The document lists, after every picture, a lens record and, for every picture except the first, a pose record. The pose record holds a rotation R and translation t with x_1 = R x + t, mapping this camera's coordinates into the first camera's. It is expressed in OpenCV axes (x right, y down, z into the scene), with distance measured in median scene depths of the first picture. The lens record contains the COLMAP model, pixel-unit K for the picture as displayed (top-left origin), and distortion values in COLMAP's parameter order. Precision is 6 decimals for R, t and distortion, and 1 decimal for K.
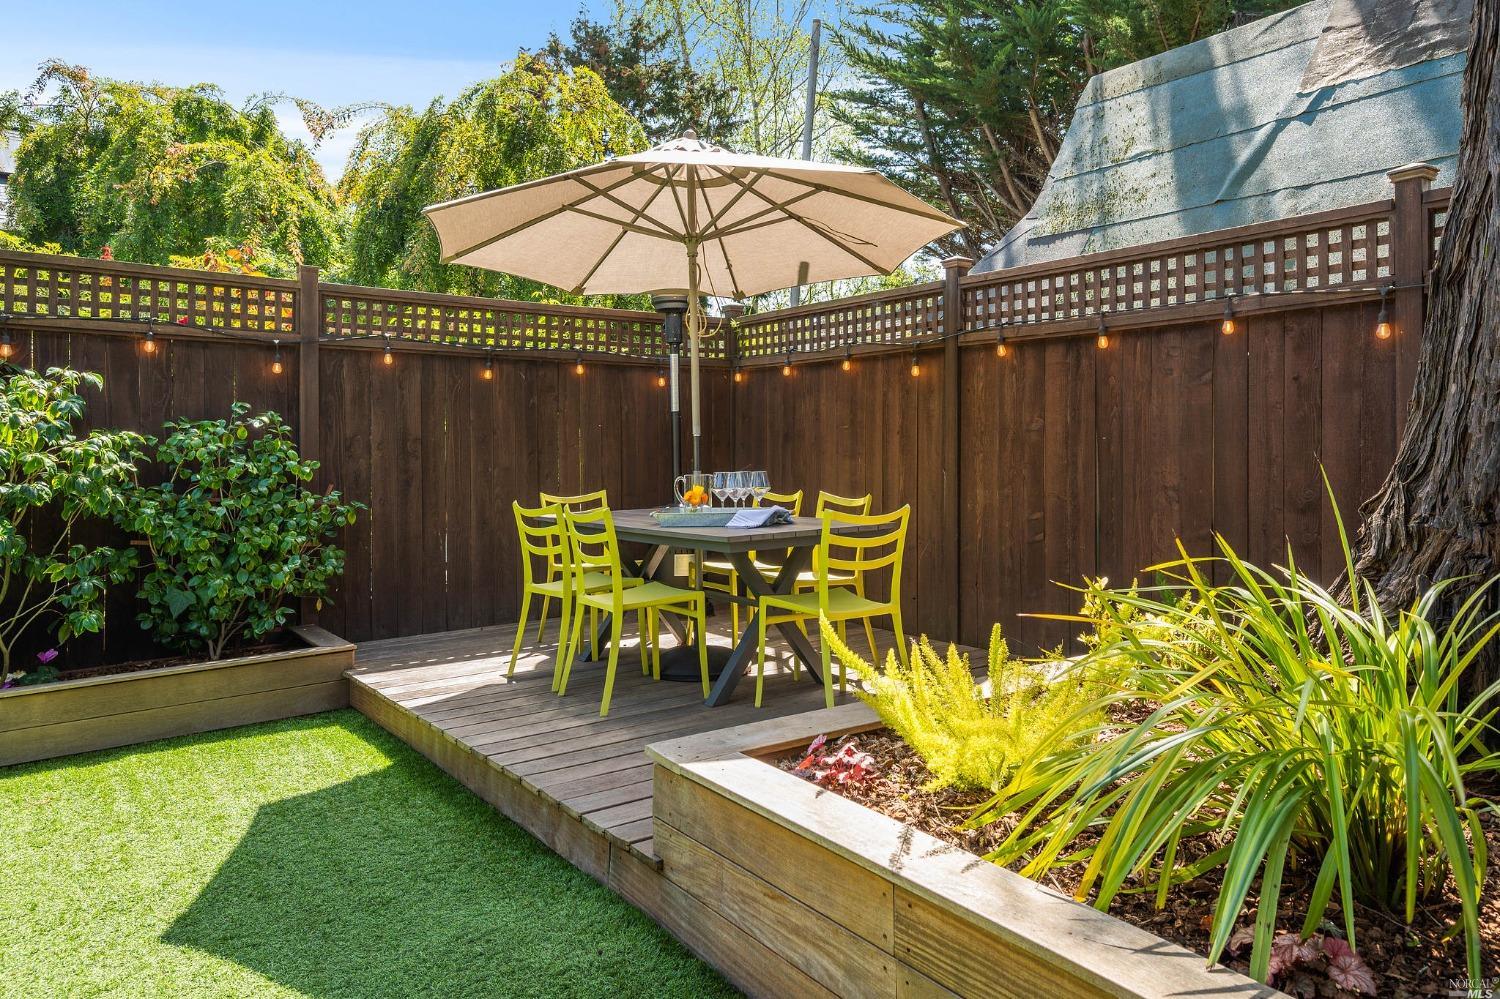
lens RADIAL K [[1013.7, 0, 758.1], [0, 1013.7, 435.1], [0, 0, 1]] dist [0.024075, 0.000324]
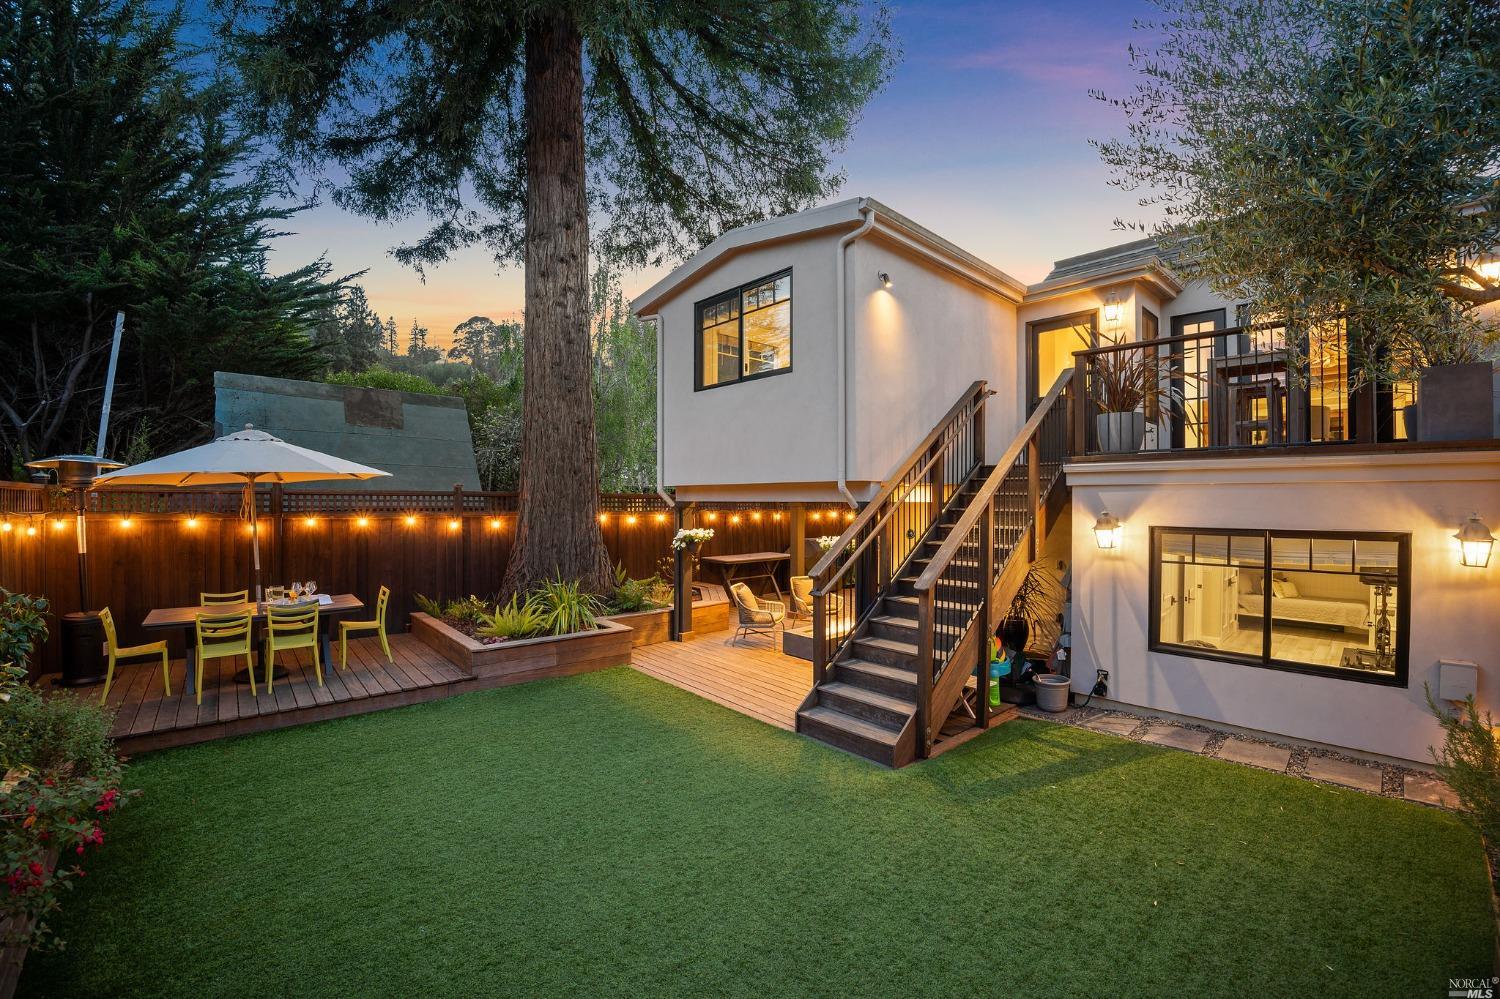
lens RADIAL K [[617.5, 0, 745.2], [0, 617.5, 501.0], [0, 0, 1]] dist [-0.049936, 0.000909]
pose [[-0.090137, 0.013162, 0.995842, -1.249677], [-0.015703, 0.999770, -0.014635, -0.123942], [-0.995806, -0.016956, -0.089910, 0.083082]]
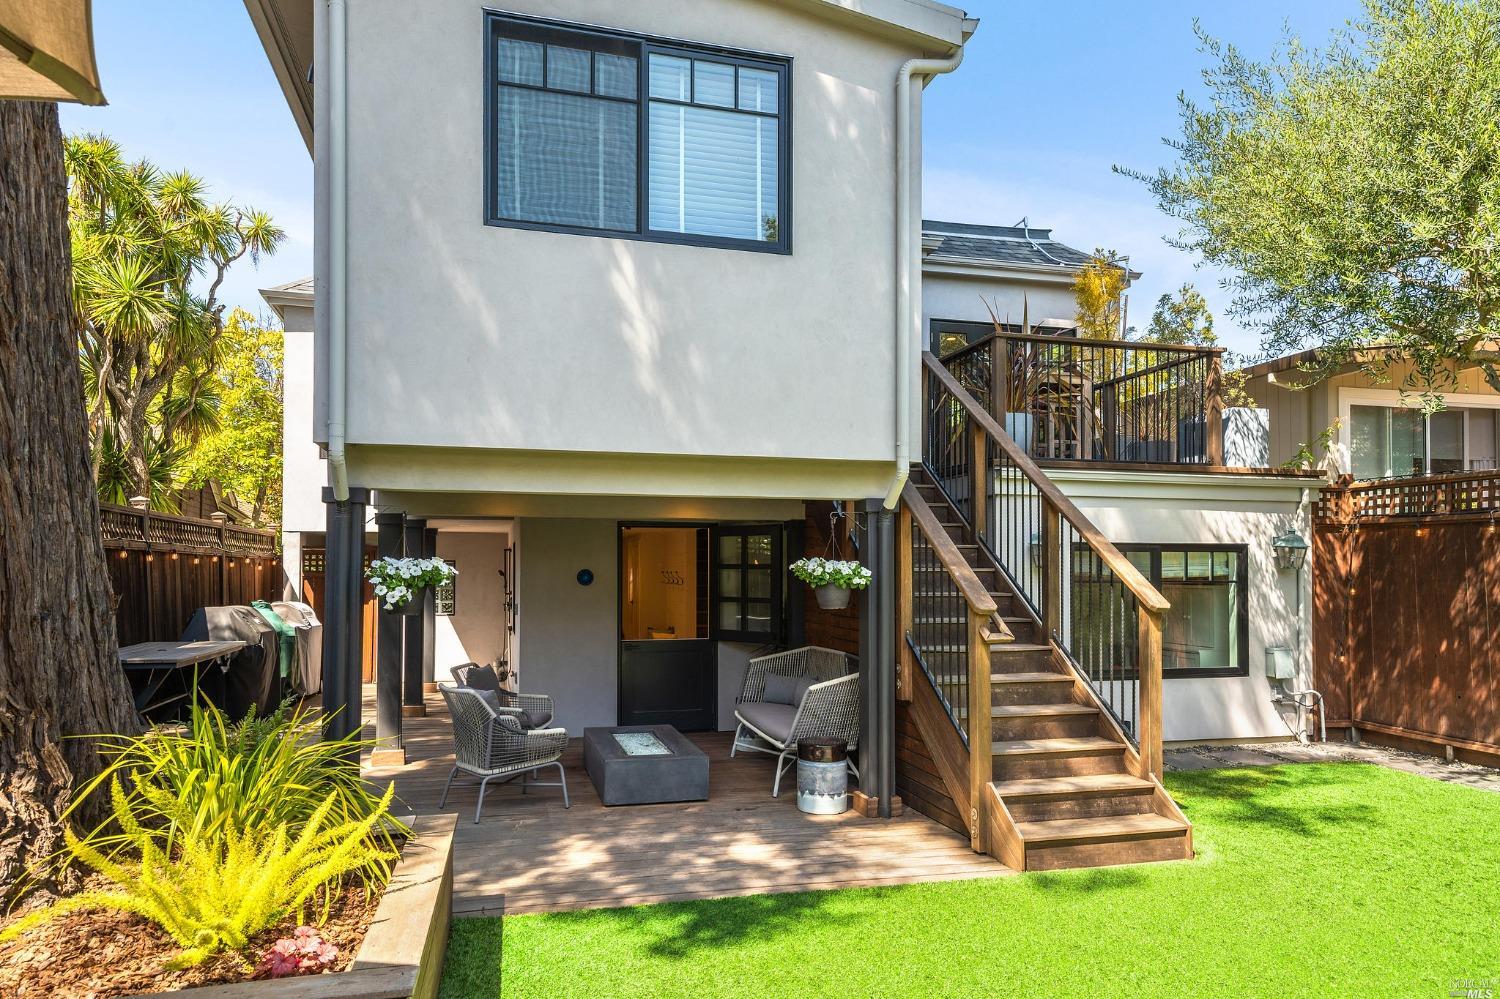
lens RADIAL K [[943.7, 0, 733.2], [0, 943.7, 555.2], [0, 0, 1]] dist [0.023284, 0.005737]
pose [[-0.926546, 0.019290, 0.375686, -0.361455], [0.005936, 0.999310, -0.036670, -0.037897], [-0.376134, -0.031747, -0.926021, 0.846727]]
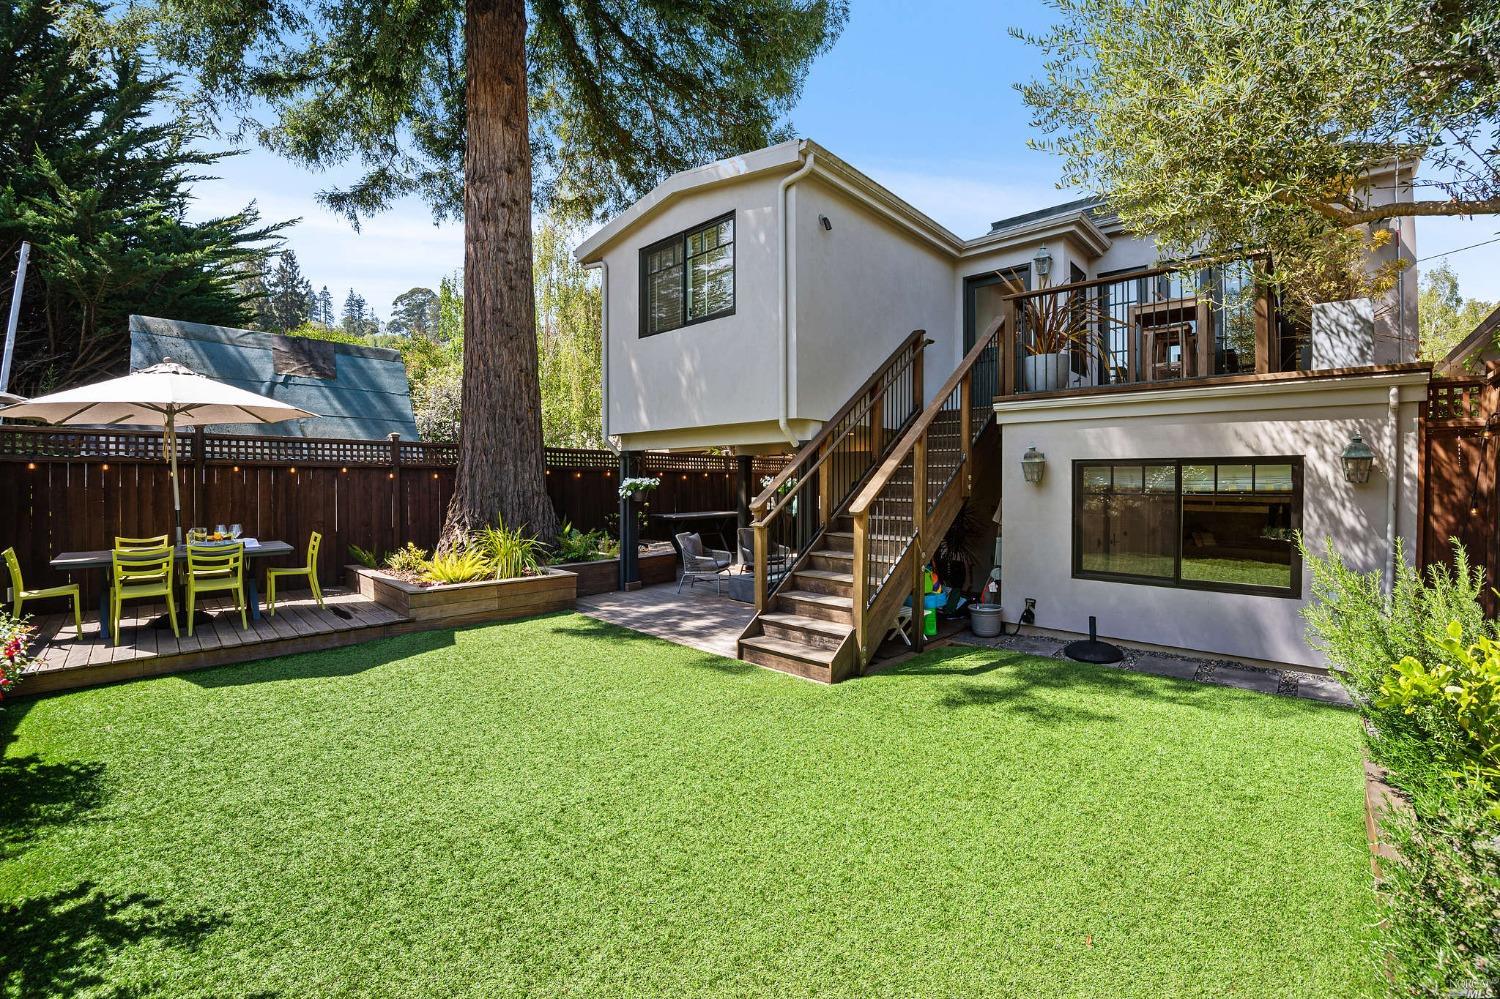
lens RADIAL K [[617.5, 0, 750.9], [0, 617.5, 487.2], [0, 0, 1]] dist [-0.049936, 0.000909]
pose [[-0.173633, -0.000117, 0.984810, -1.266183], [-0.011524, 0.999932, -0.001913, -0.049730], [-0.984743, -0.011681, -0.173622, 0.064166]]
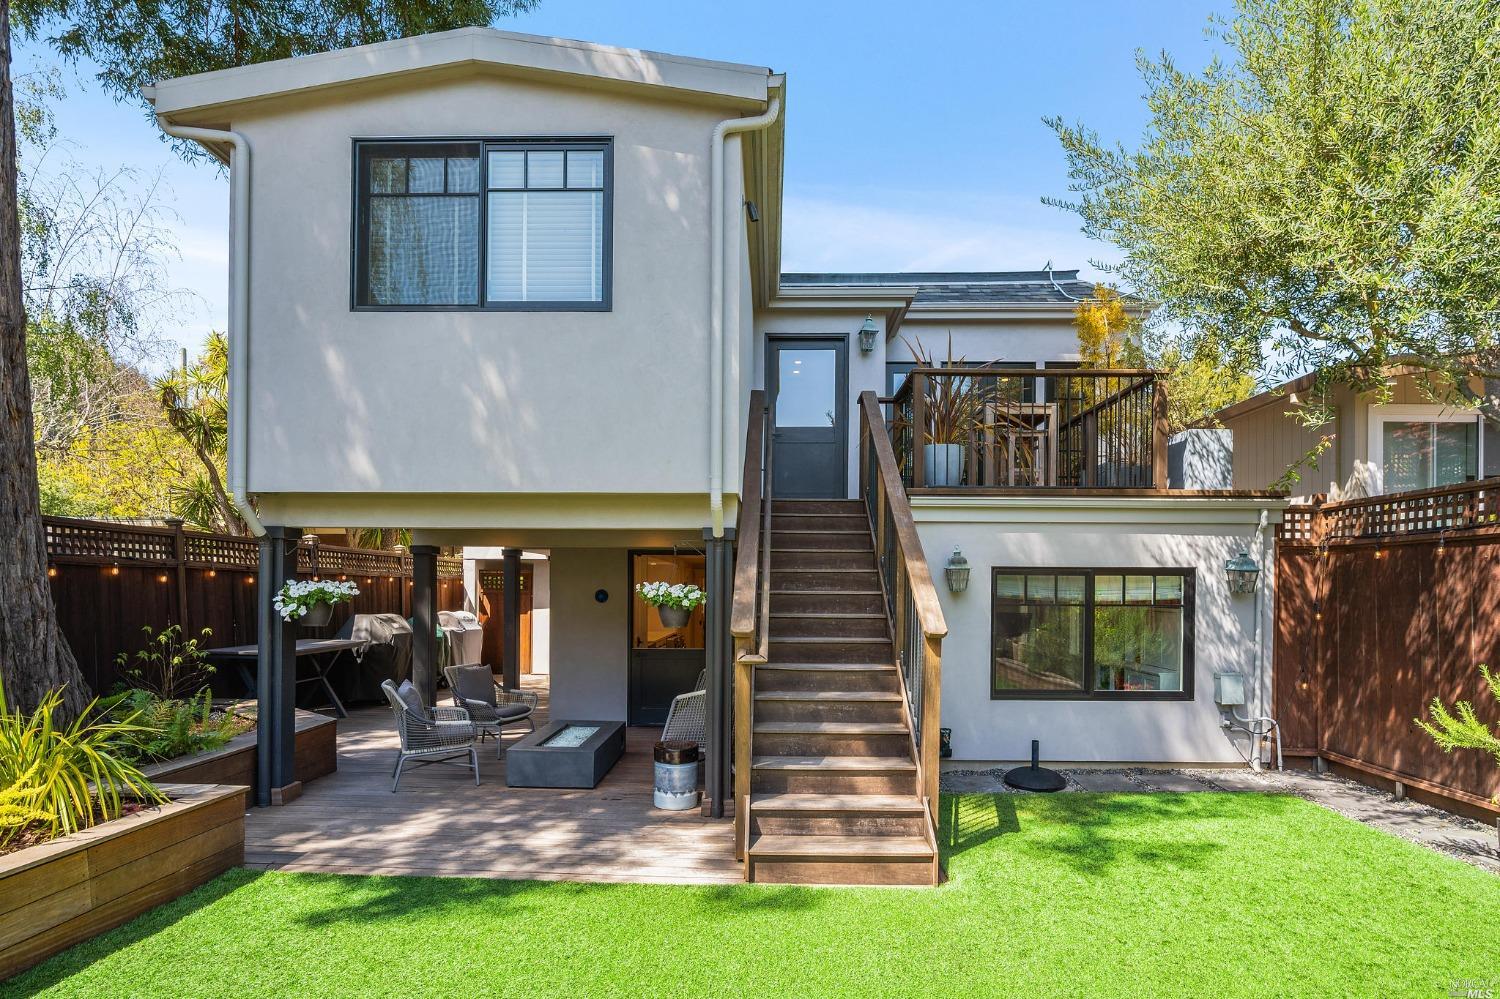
lens RADIAL K [[761.8, 0, 753.1], [0, 761.8, 591.8], [0, 0, 1]] dist [-0.018848, 0.000142]
pose [[-0.787854, 0.006201, 0.615830, -0.740609], [-0.004461, 0.999866, -0.015775, -0.045866], [-0.615845, -0.015175, -0.787721, 0.498228]]
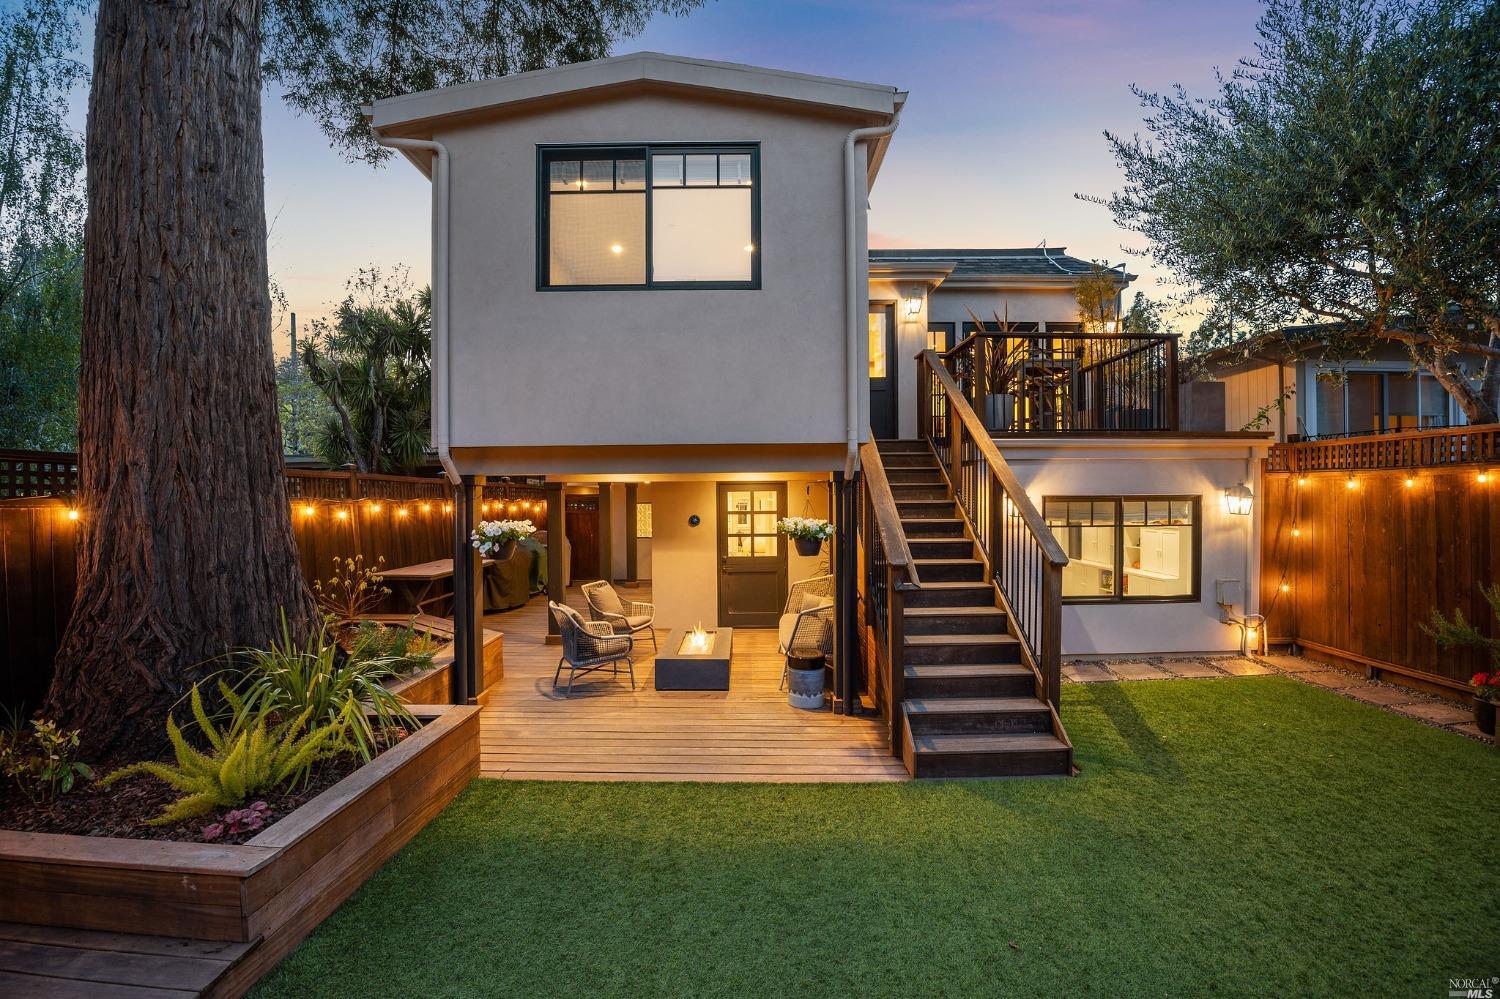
lens RADIAL K [[617.5, 0, 745.8], [0, 617.5, 508.1], [0, 0, 1]] dist [-0.049936, 0.000909]
pose [[-0.799524, 0.010274, 0.600546, -0.544989], [0.010340, 0.999941, -0.003341, -0.085744], [-0.600545, 0.003538, -0.799583, 0.596049]]
